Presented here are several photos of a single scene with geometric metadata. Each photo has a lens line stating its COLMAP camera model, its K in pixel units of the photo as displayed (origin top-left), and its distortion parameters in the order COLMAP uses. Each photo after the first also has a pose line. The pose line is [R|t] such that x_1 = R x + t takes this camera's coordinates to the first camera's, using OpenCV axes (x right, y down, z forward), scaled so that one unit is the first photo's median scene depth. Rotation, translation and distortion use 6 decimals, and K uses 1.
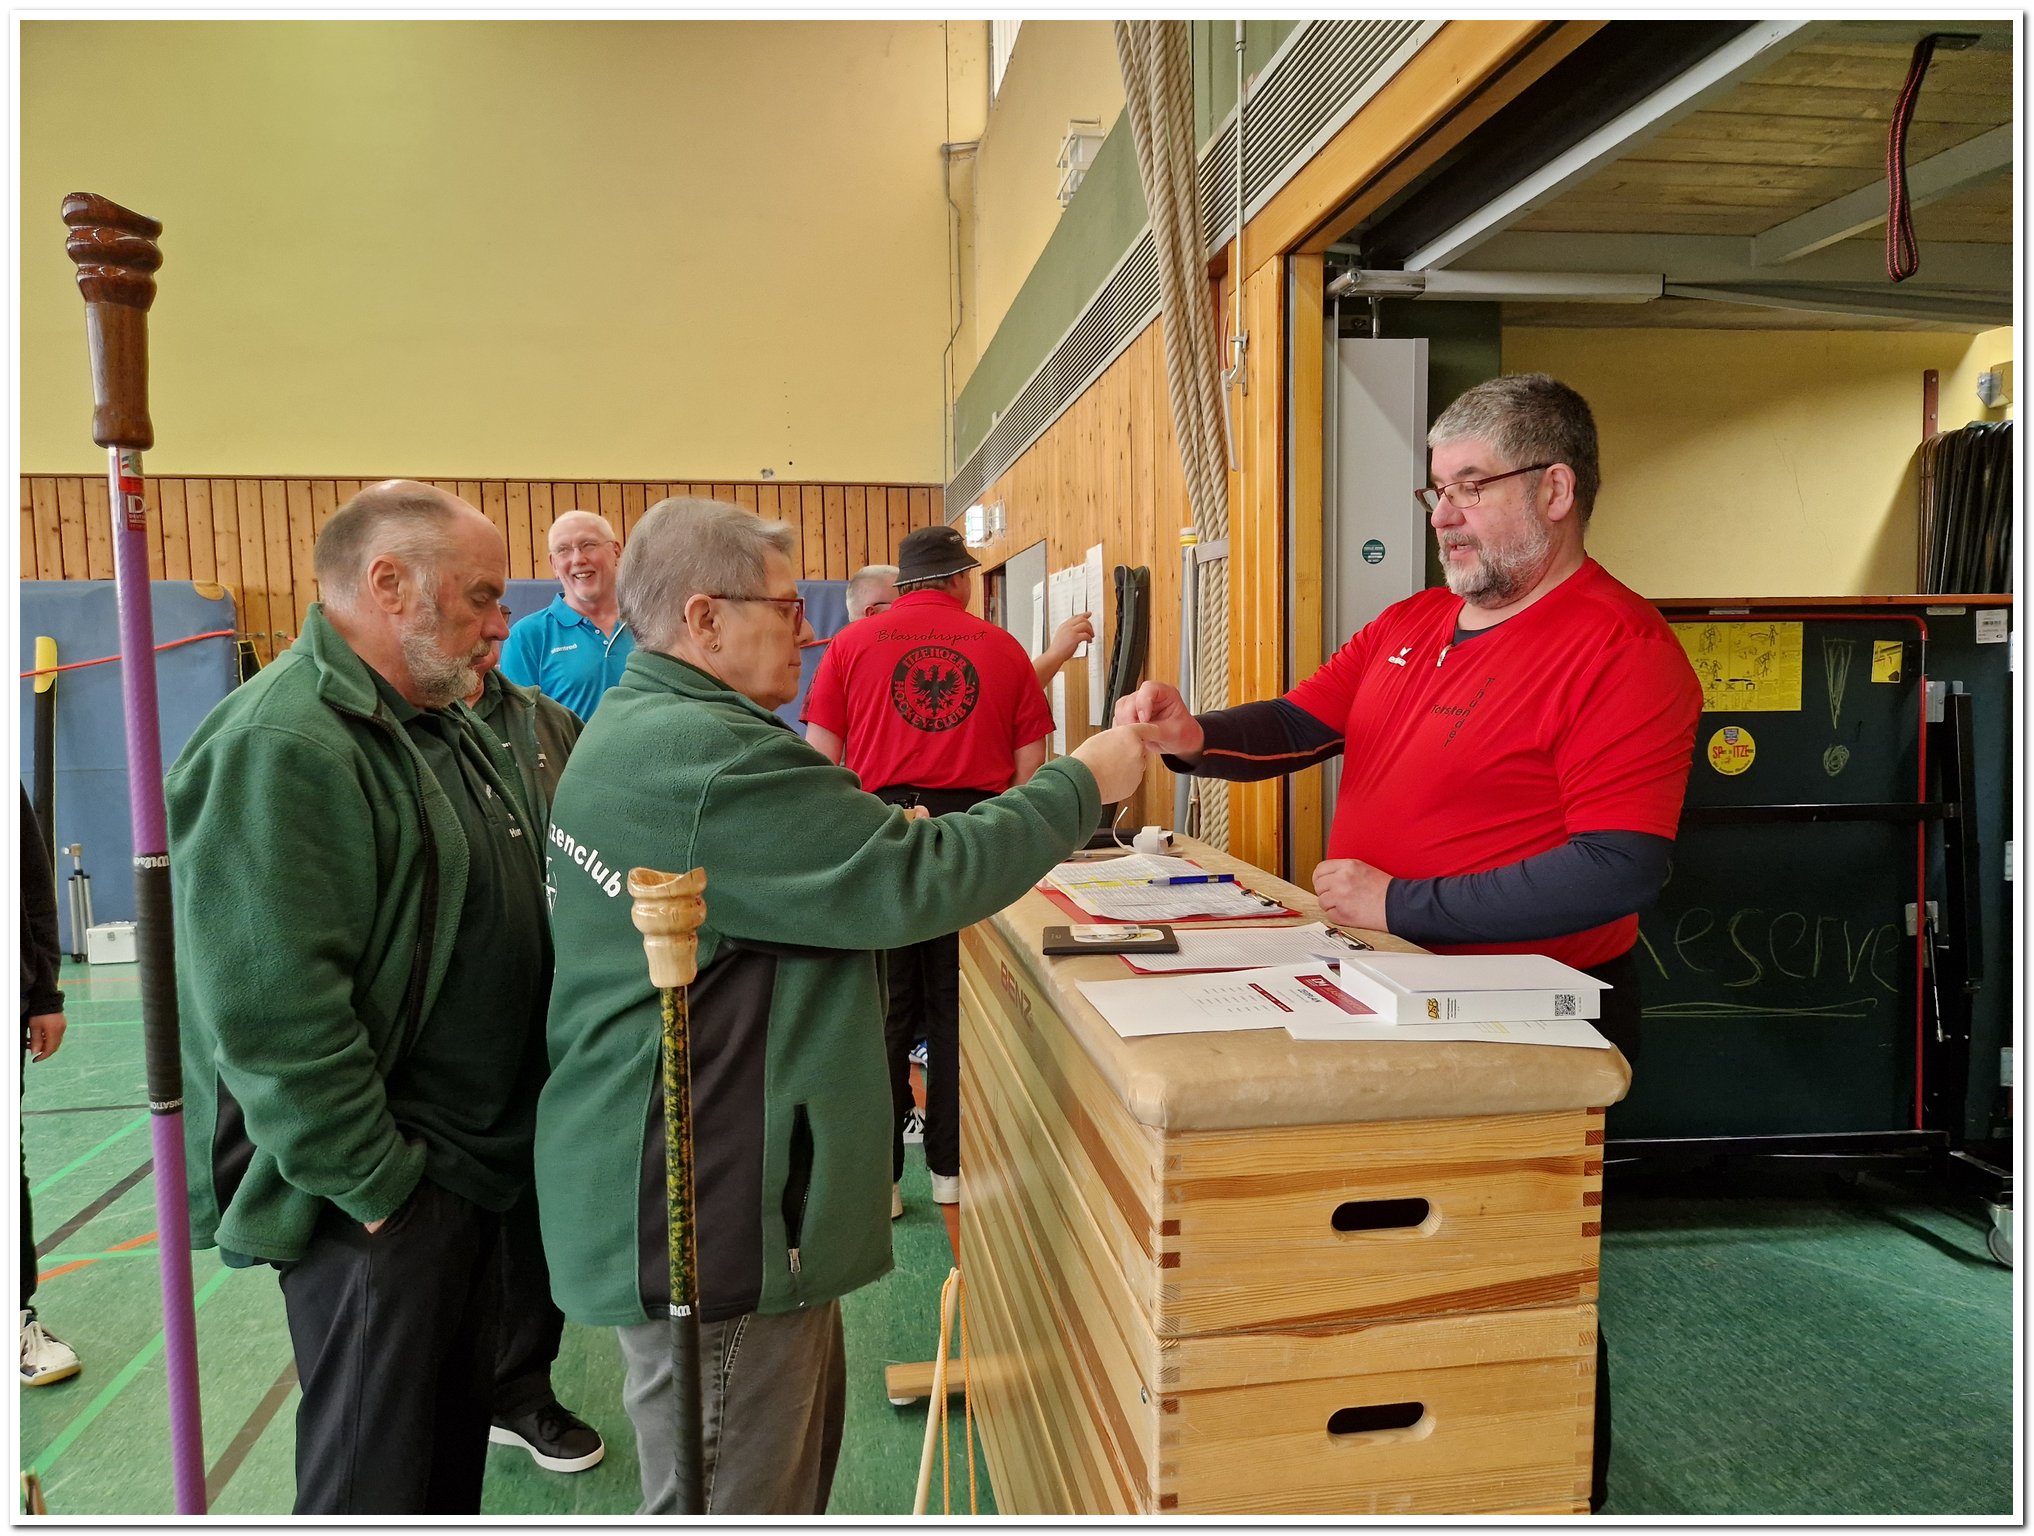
lens RADIAL K [[1383.5, 0, 1017.0], [0, 1383.5, 768.0], [0, 0, 1]] dist [0.074216, -0.061458]
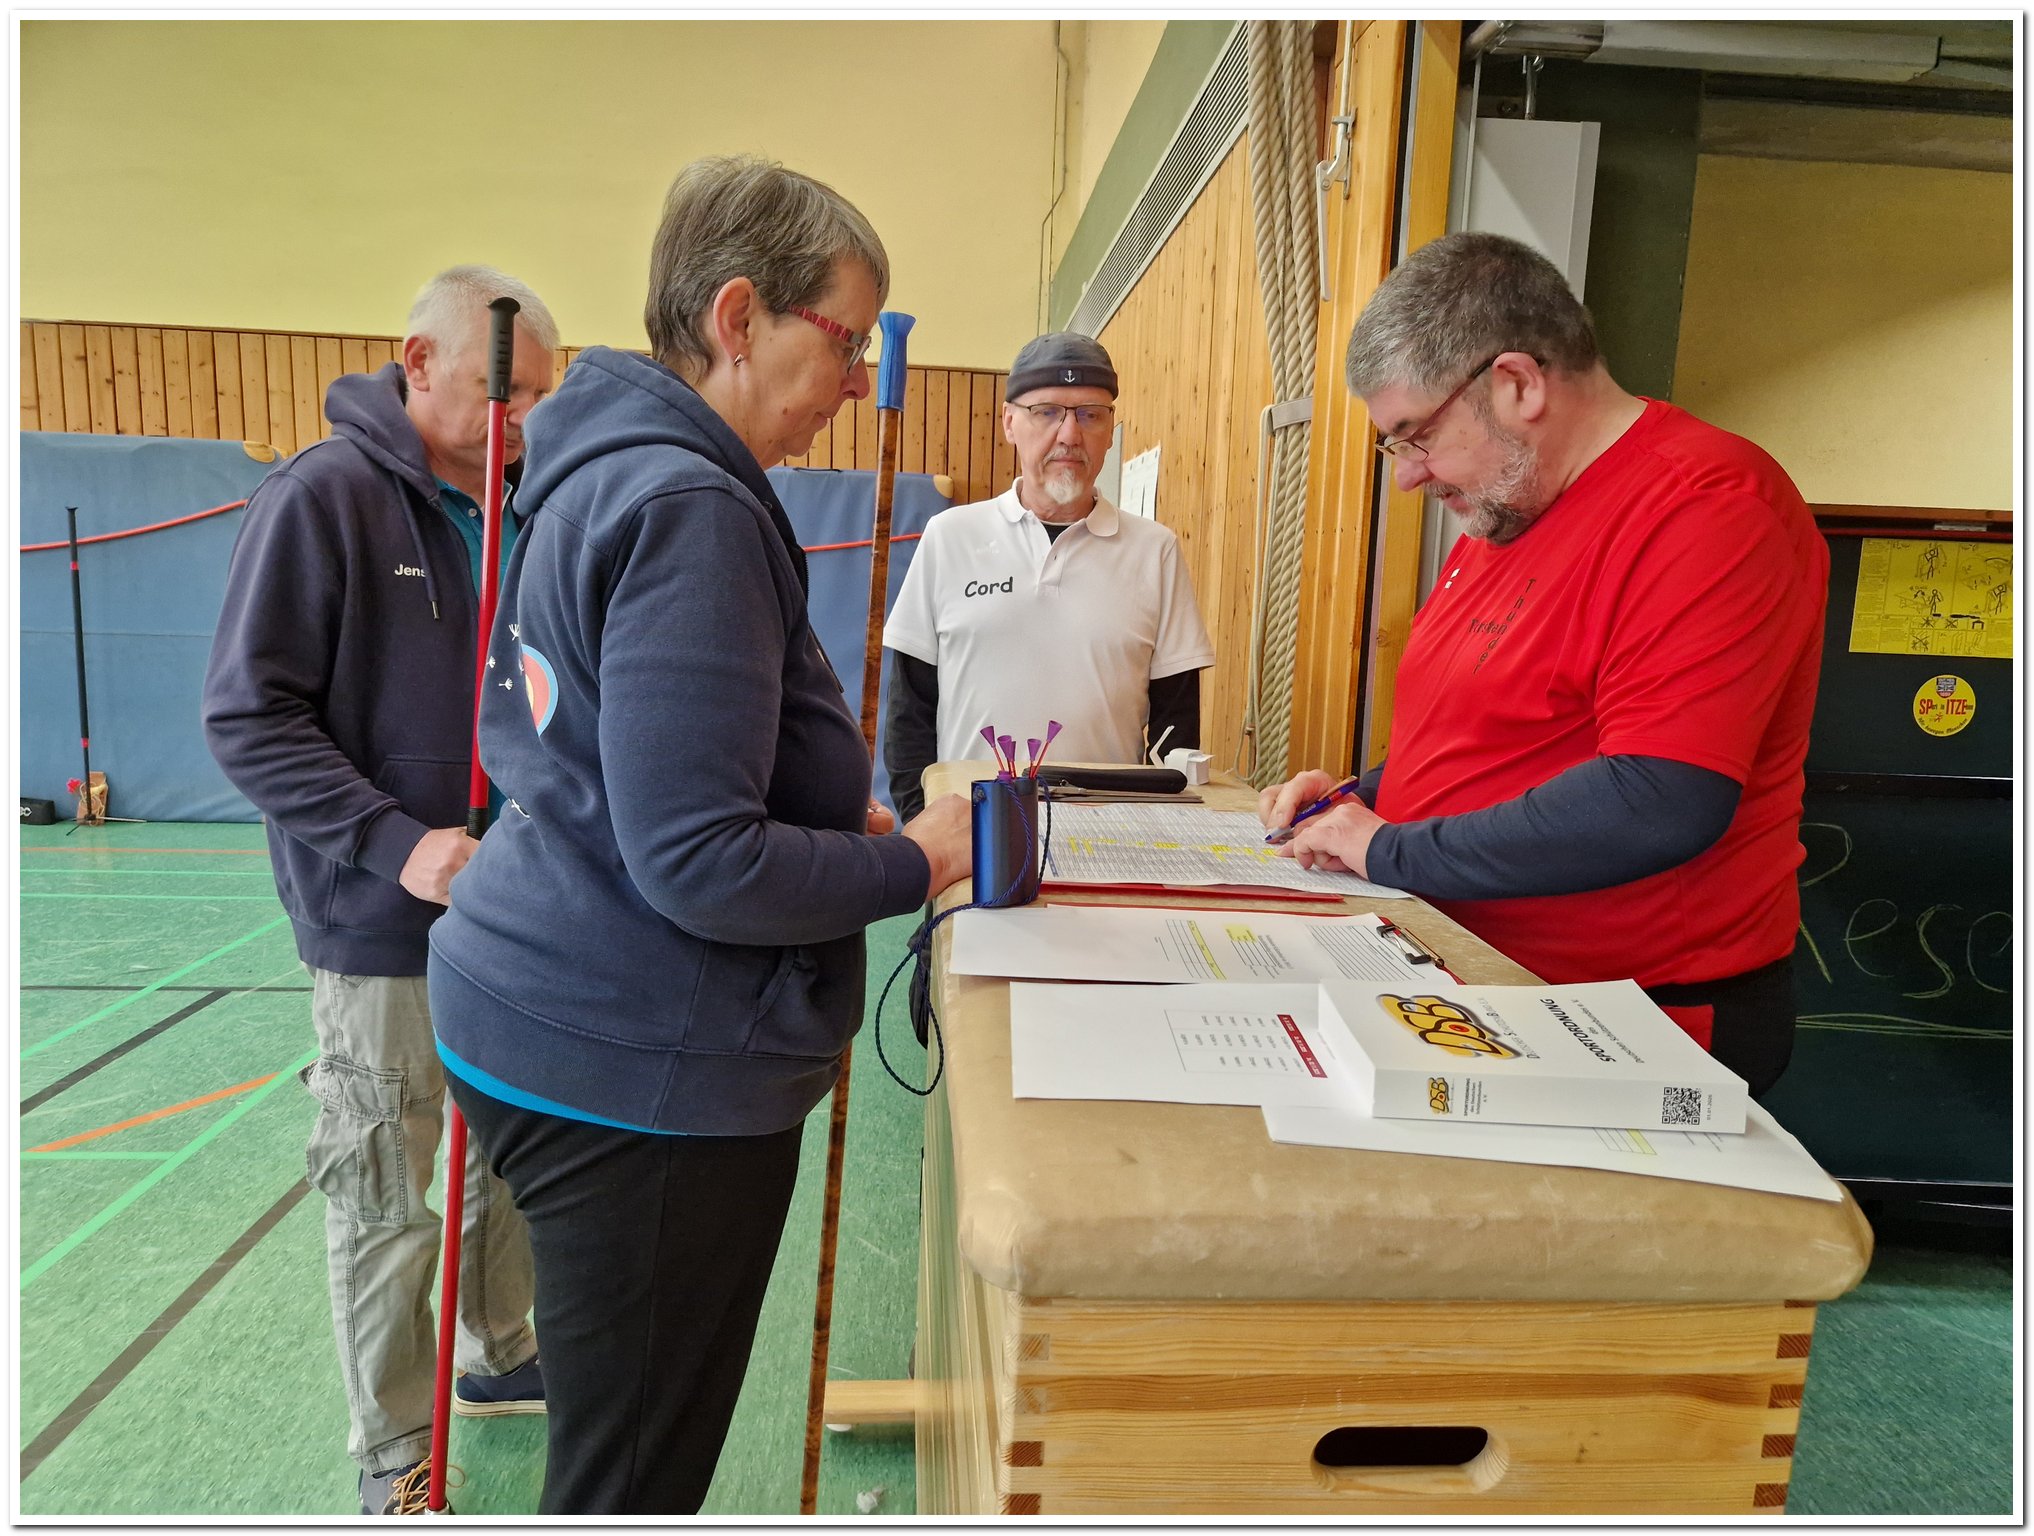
lens RADIAL K [[1380.9, 0, 1018.1], [0, 1380.9, 789.4], [0, 0, 1]] dist [0.065836, -0.055226]
pose [[0.995409, 0.061204, -0.073589, 0.061503], [-0.055746, 0.995694, 0.074069, 0.006398], [0.077805, -0.069626, 0.994534, 0.206086]]
